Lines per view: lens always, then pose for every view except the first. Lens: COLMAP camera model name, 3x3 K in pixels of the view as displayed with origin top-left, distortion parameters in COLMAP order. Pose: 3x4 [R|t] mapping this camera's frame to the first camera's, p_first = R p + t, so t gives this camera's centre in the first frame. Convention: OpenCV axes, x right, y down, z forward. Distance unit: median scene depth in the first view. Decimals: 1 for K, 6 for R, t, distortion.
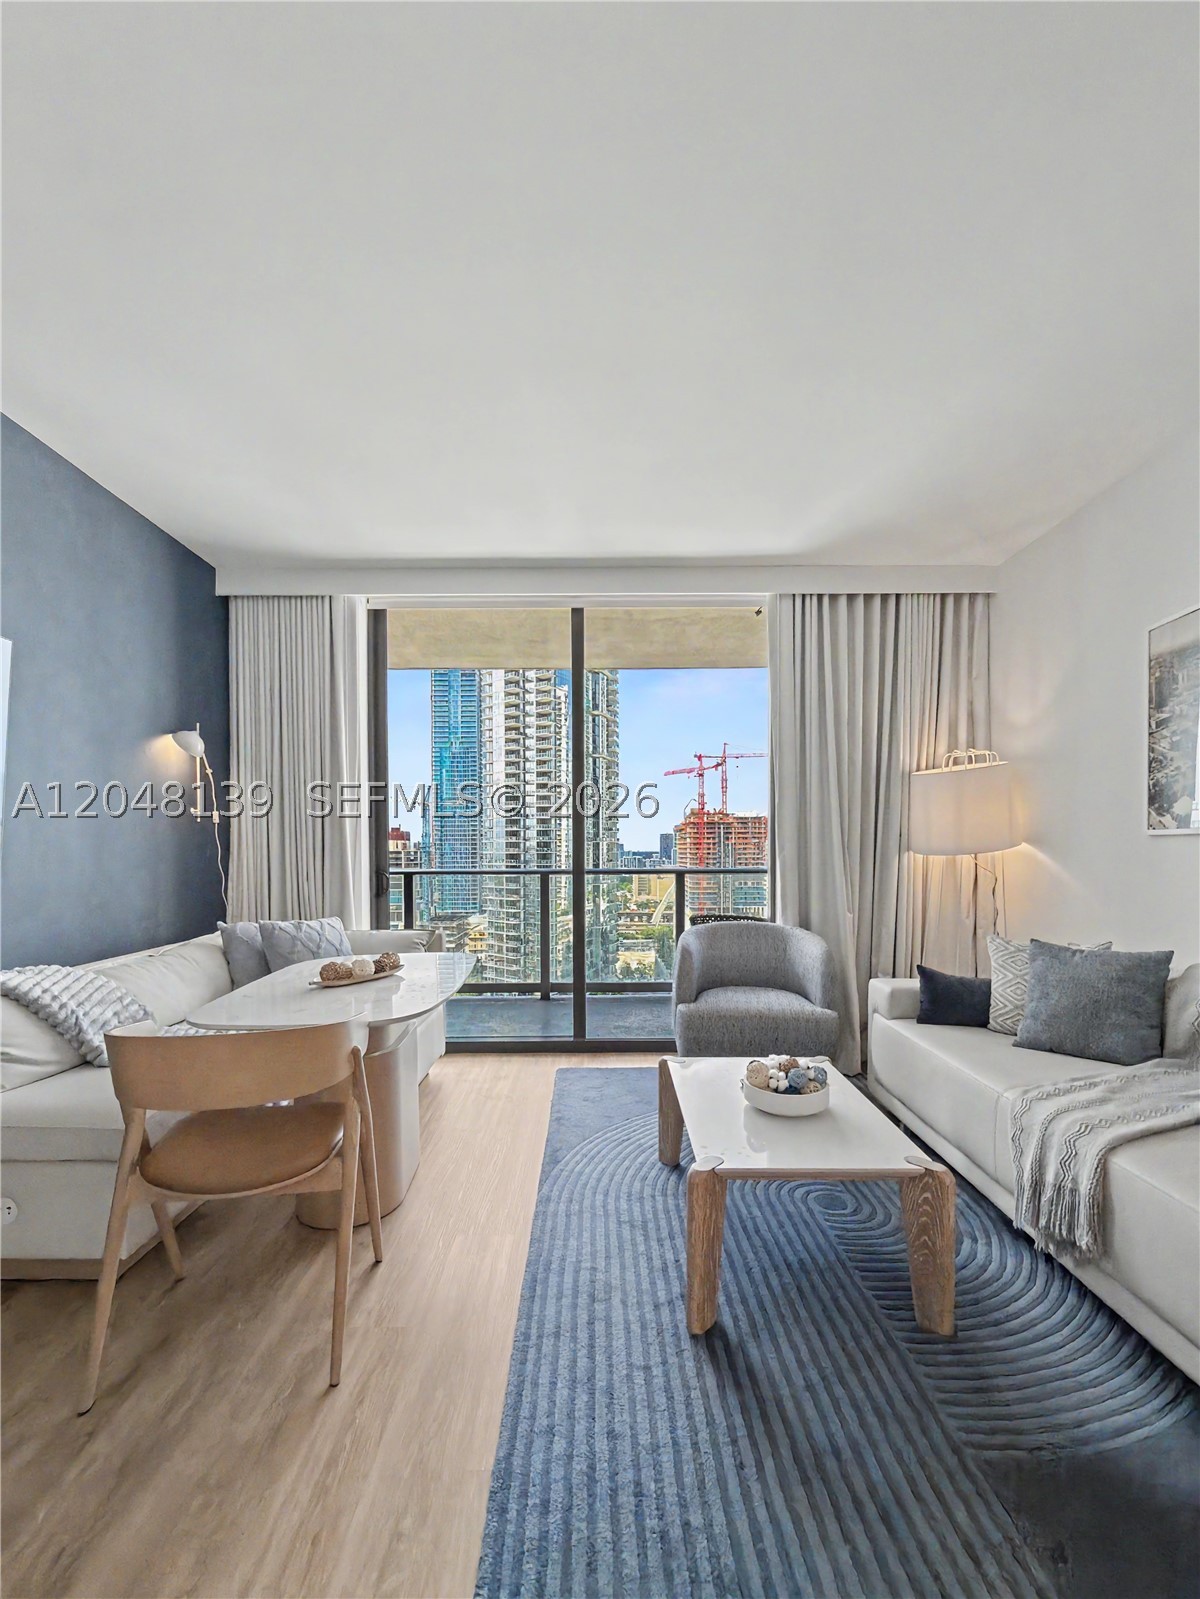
lens RADIAL K [[683.0, 0, 593.5], [0, 683.0, 847.8], [0, 0, 1]] dist [0.000204, -0.000102]
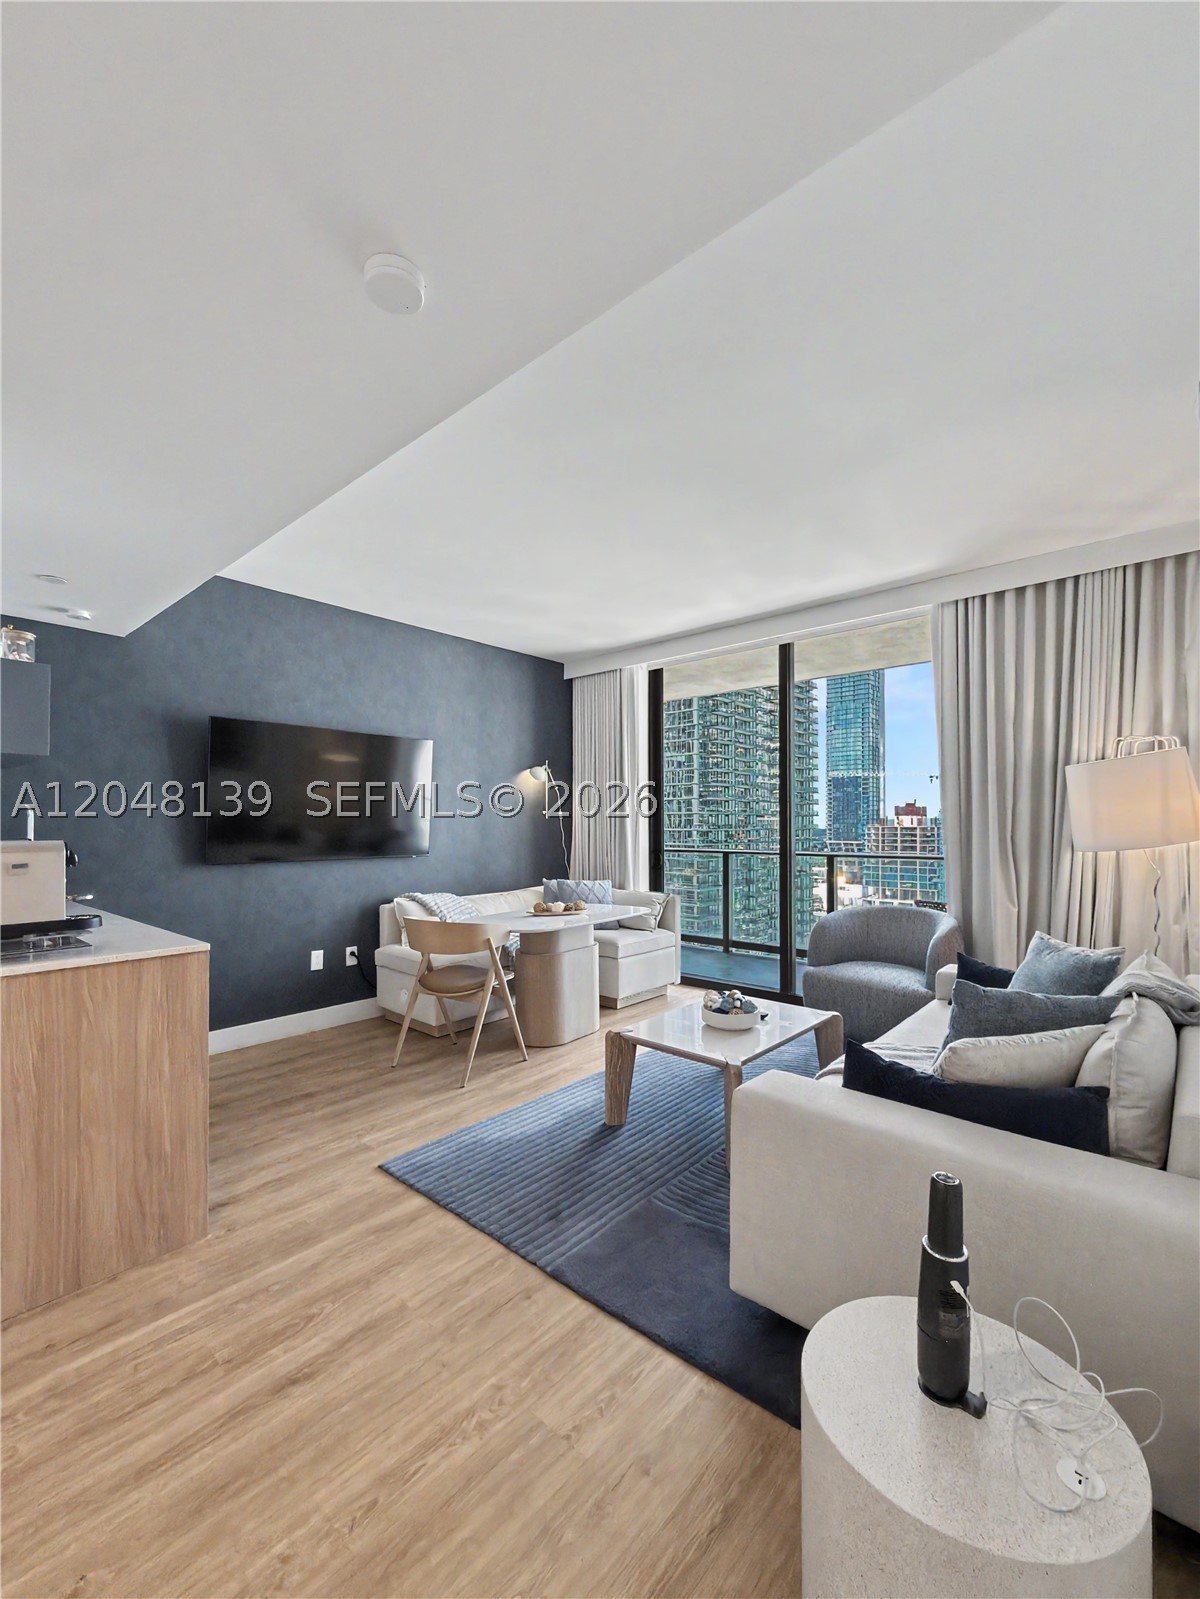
lens RADIAL K [[669.3, 0, 600.0], [0, 669.3, 799.5], [0, 0, 1]] dist [-0.001150, 0.000040]
pose [[0.746203, -0.022139, -0.665351, 0.568758], [-0.001259, 0.999398, -0.034666, -0.026001], [0.665718, 0.026706, 0.745726, -0.135200]]
